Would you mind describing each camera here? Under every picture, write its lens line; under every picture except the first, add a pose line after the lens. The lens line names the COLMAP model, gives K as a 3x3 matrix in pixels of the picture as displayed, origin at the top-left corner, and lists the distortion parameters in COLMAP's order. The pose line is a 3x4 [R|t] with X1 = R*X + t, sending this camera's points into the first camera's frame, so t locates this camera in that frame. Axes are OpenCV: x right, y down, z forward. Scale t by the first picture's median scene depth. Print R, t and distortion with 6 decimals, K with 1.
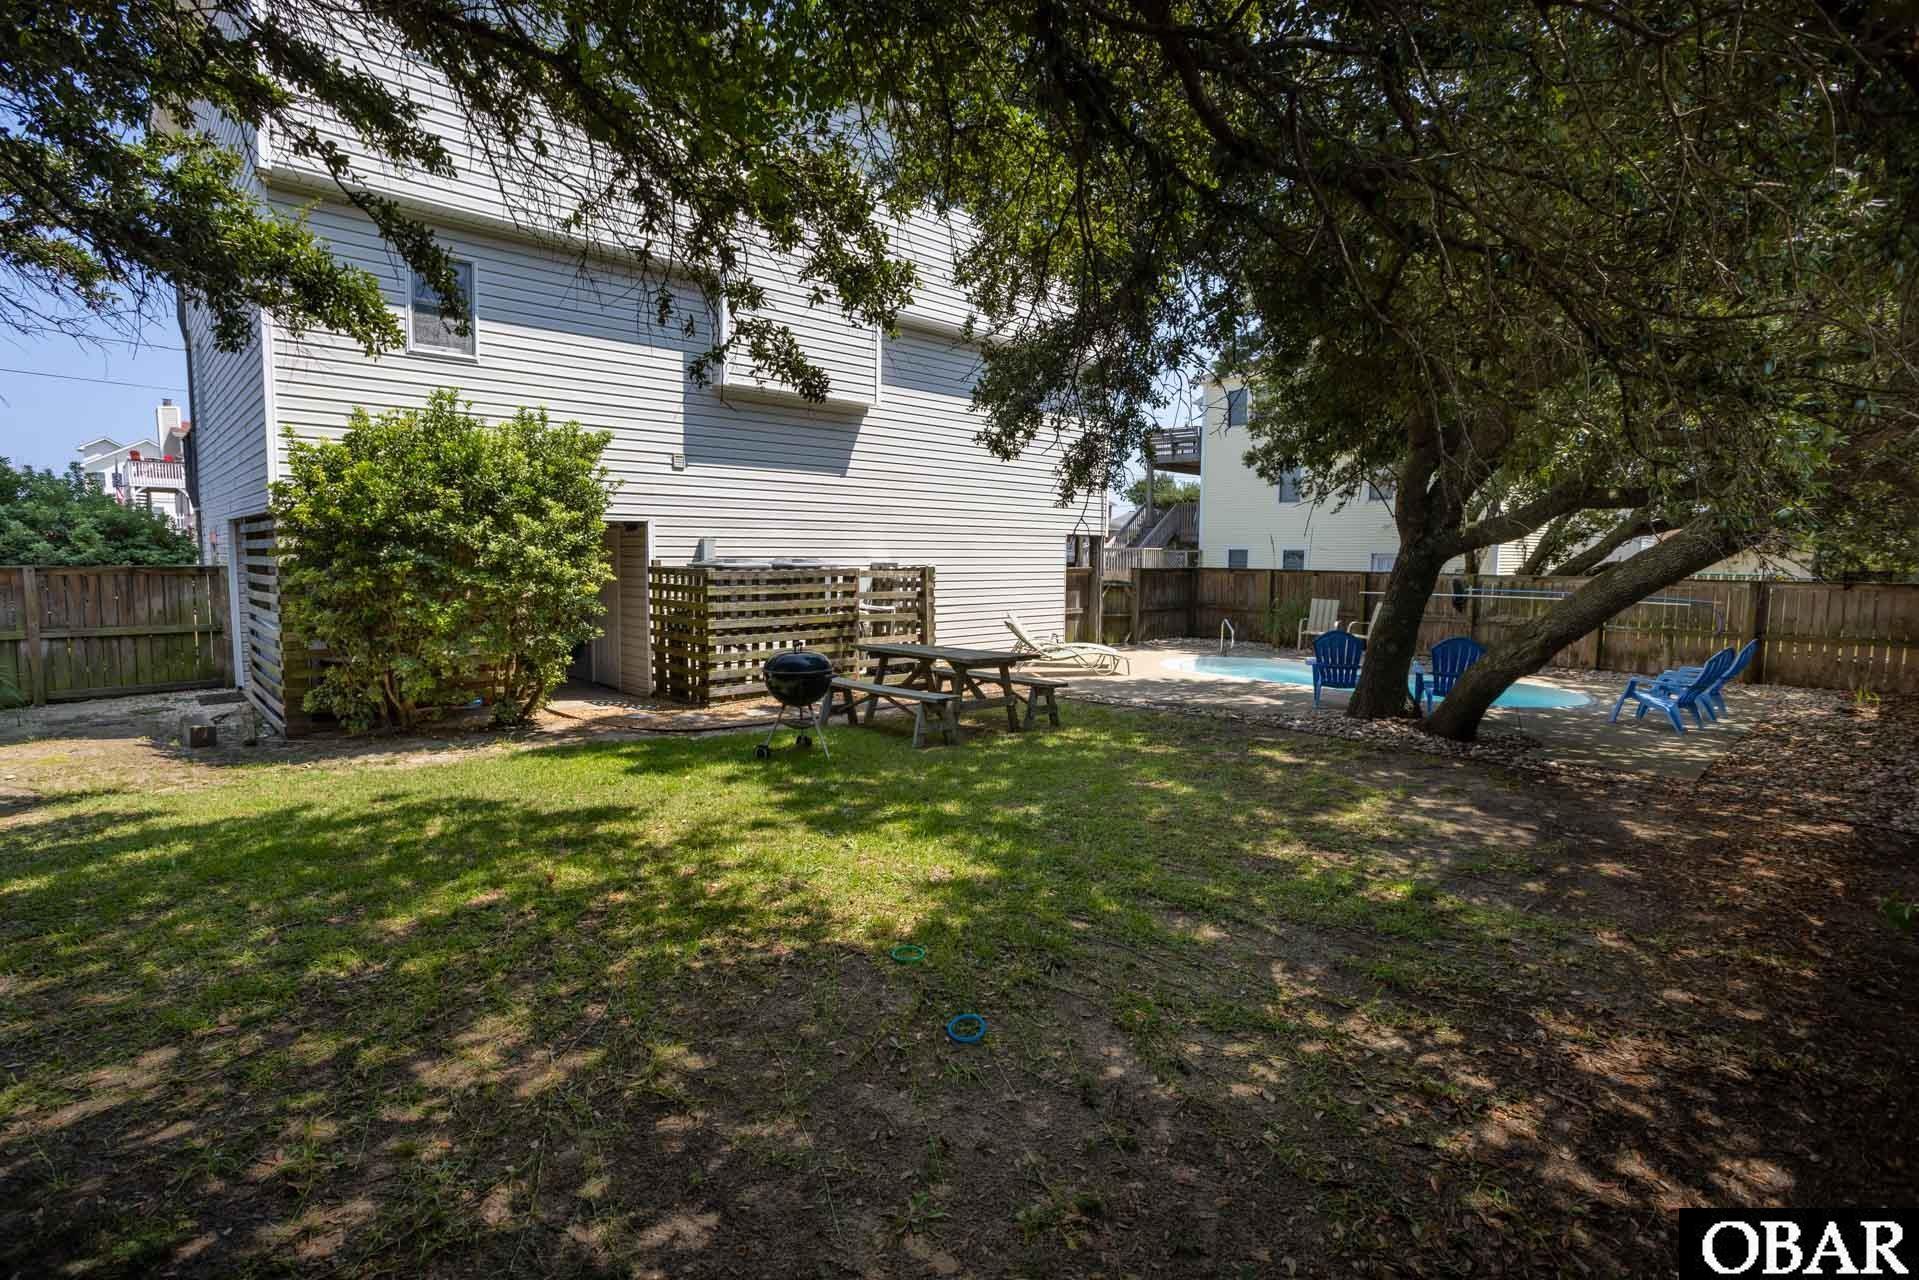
lens RADIAL K [[941.7, 0, 943.4], [0, 941.7, 644.7], [0, 0, 1]] dist [-0.040929, 0.000451]
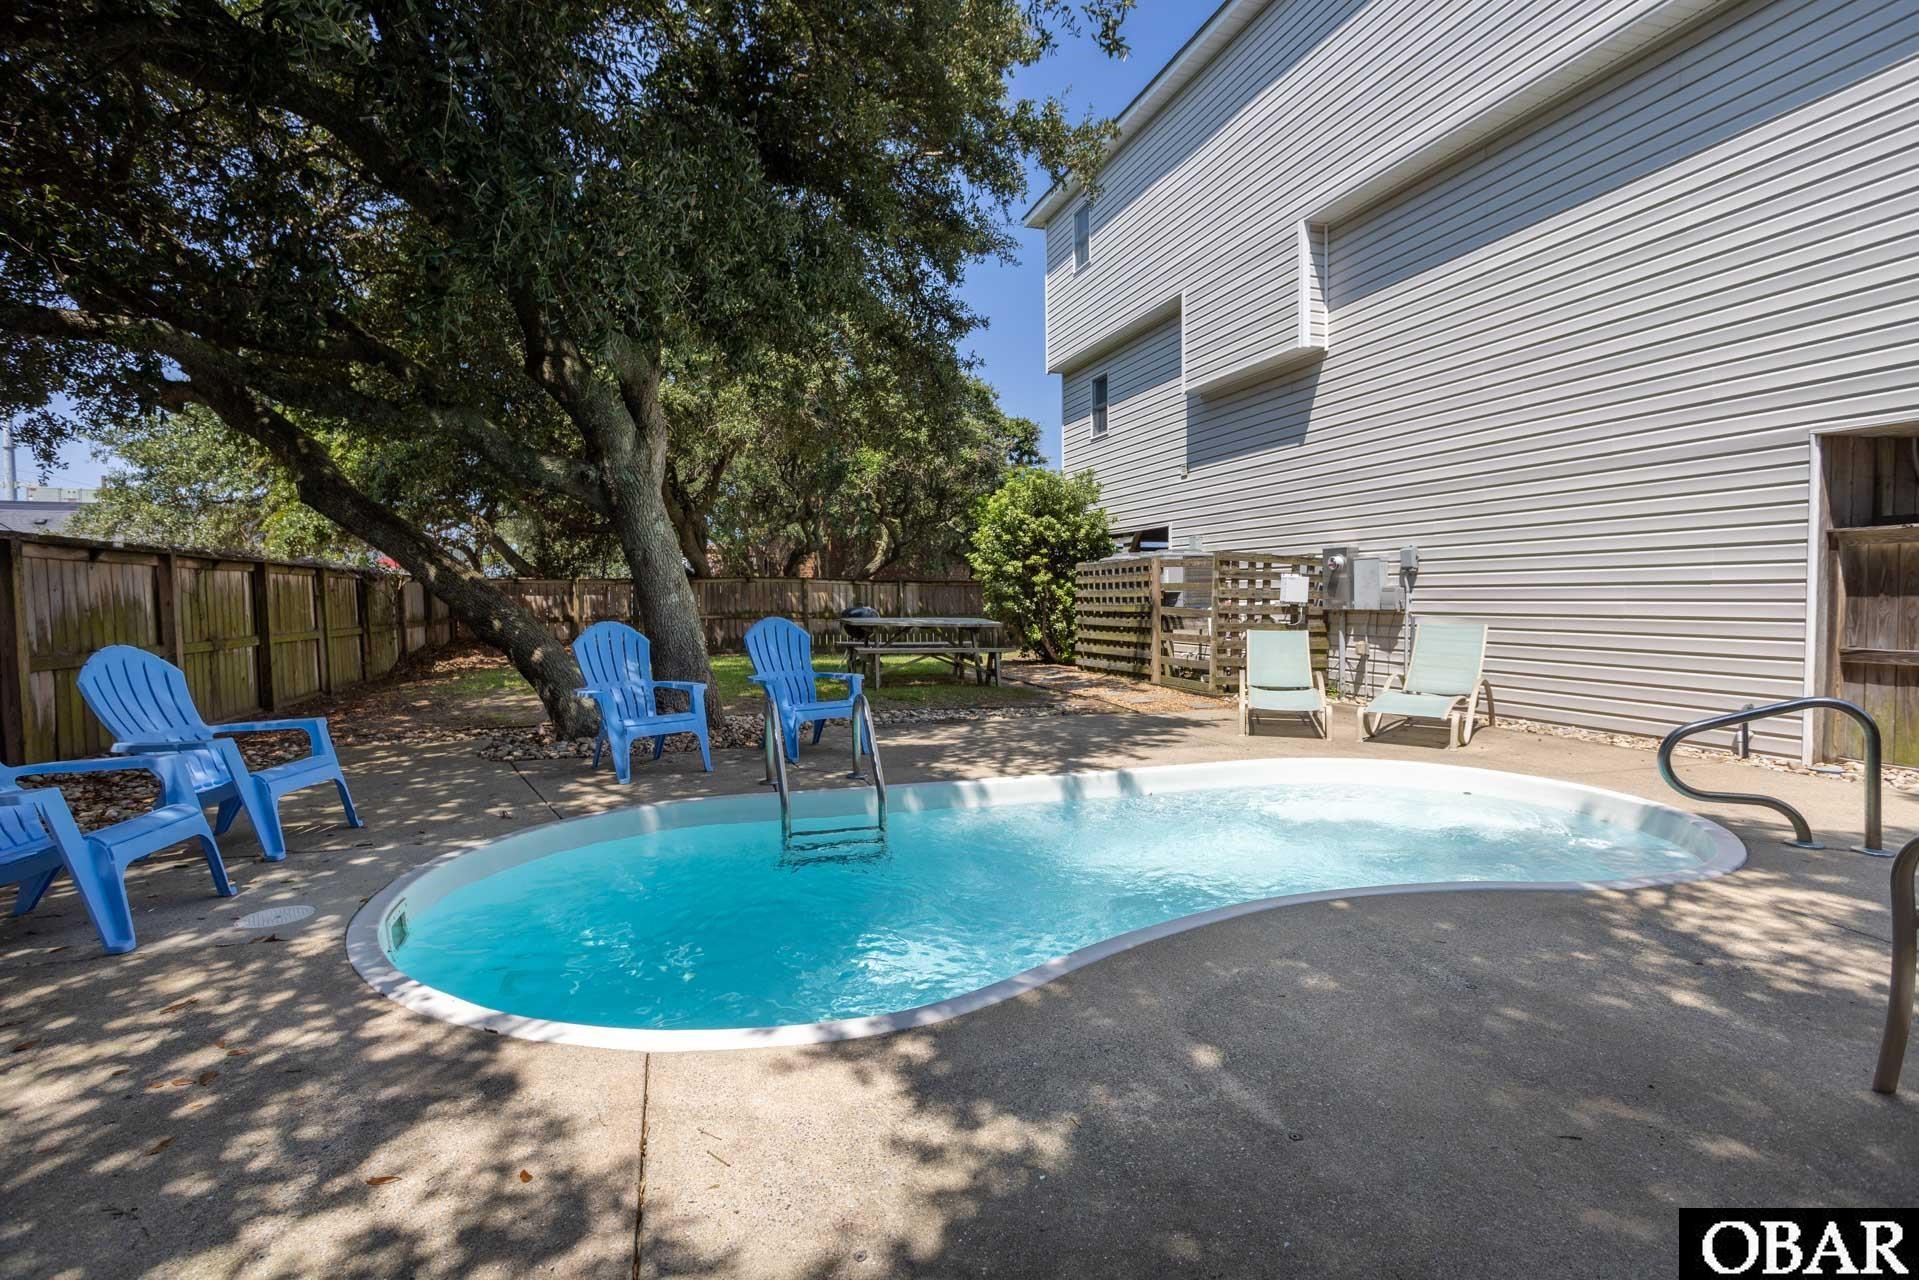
lens RADIAL K [[941.7, 0, 951.4], [0, 941.7, 642.2], [0, 0, 1]] dist [-0.040929, 0.000451]
pose [[-0.453201, 0.036698, -0.890653, 0.874398], [-0.082837, 0.993095, 0.083070, -0.059486], [0.887551, 0.111427, -0.447032, 1.284023]]
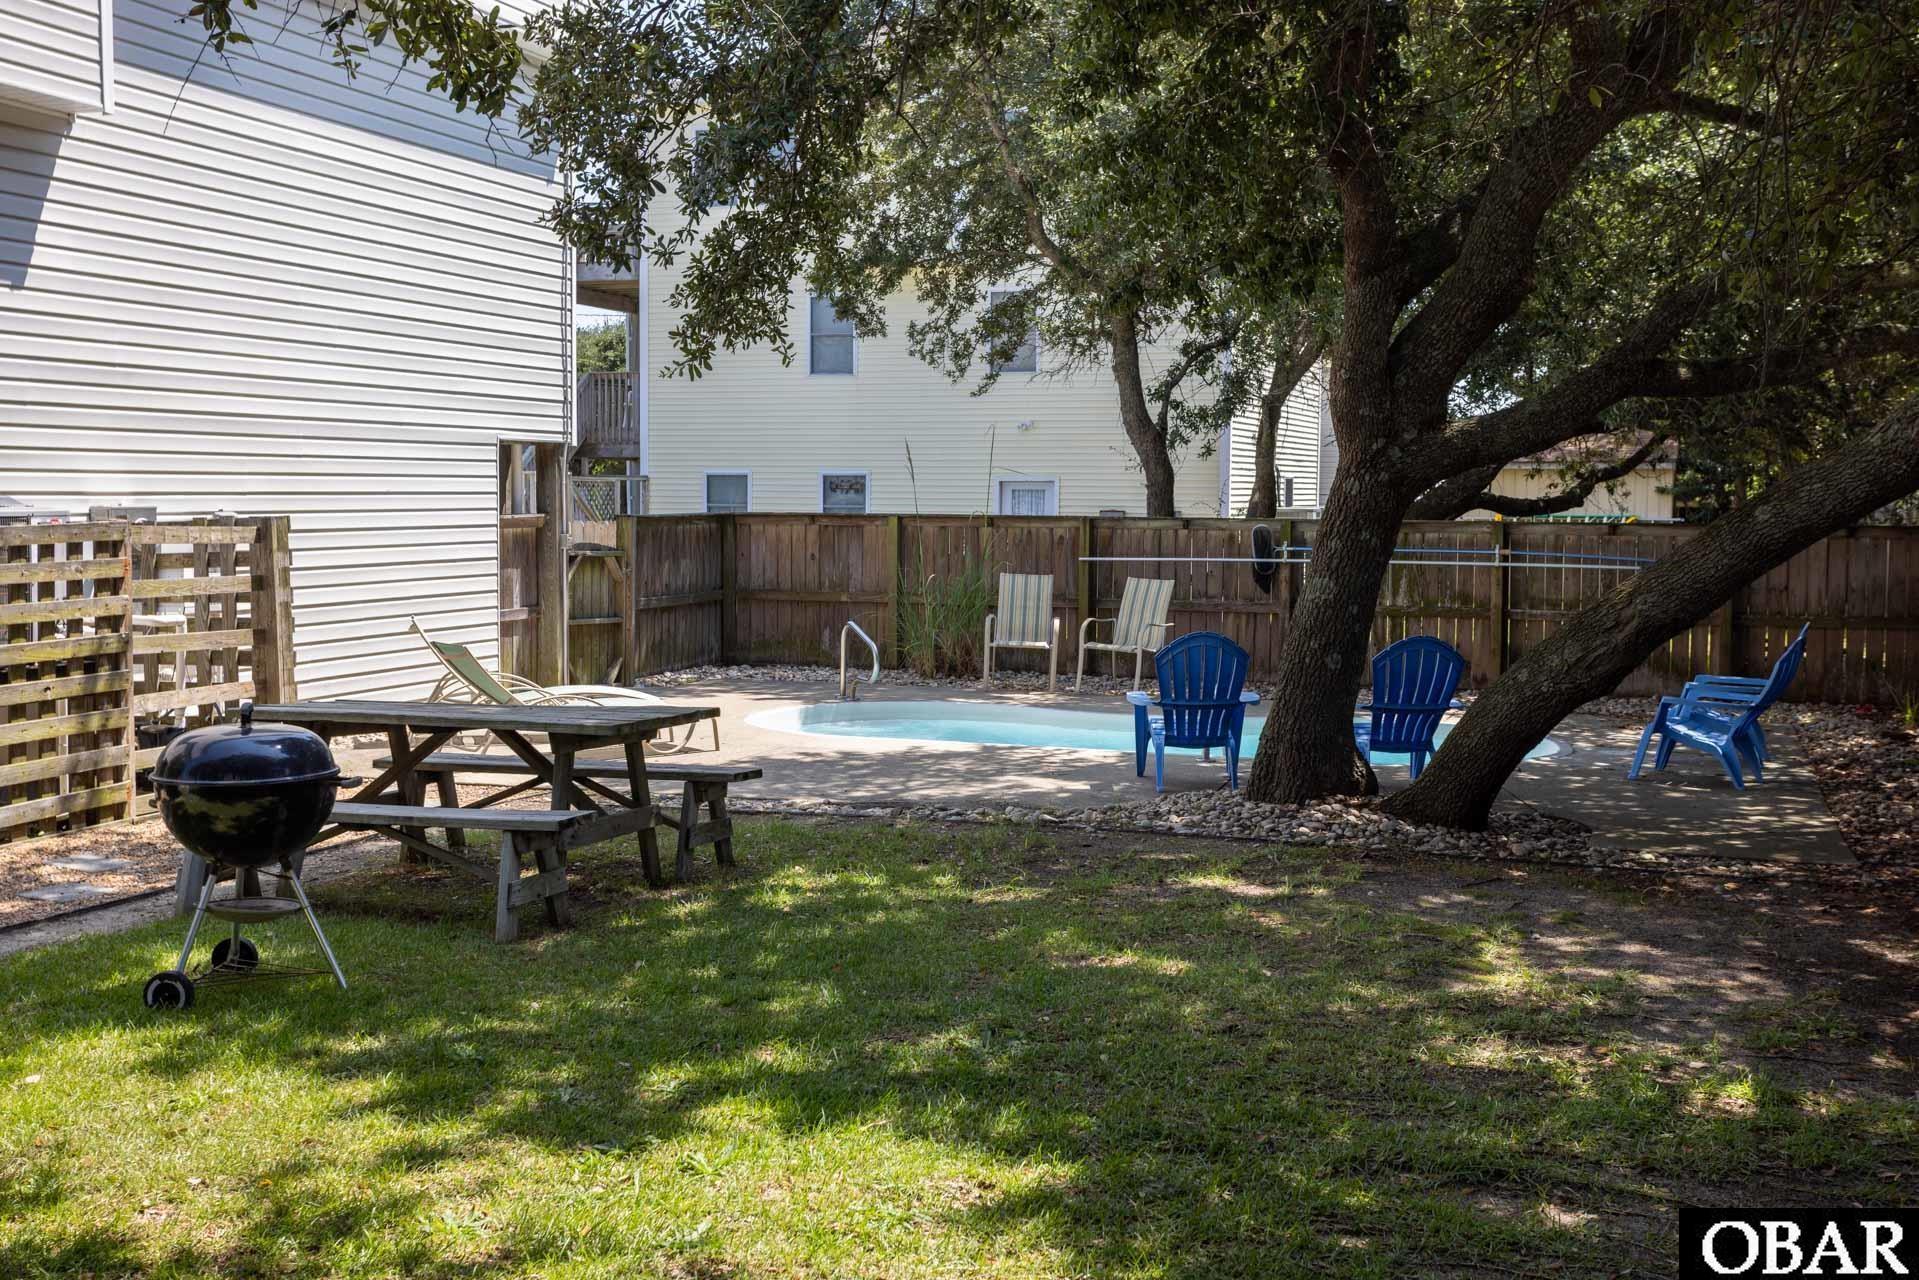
lens RADIAL K [[2135.5, 0, 963.4], [0, 2135.5, 634.0], [0, 0, 1]] dist [0.040459, 0.000000]
pose [[0.886107, -0.035451, 0.462122, -0.205099], [0.047530, 0.998764, -0.014518, -0.003706], [-0.461037, 0.034829, 0.886697, 0.035431]]
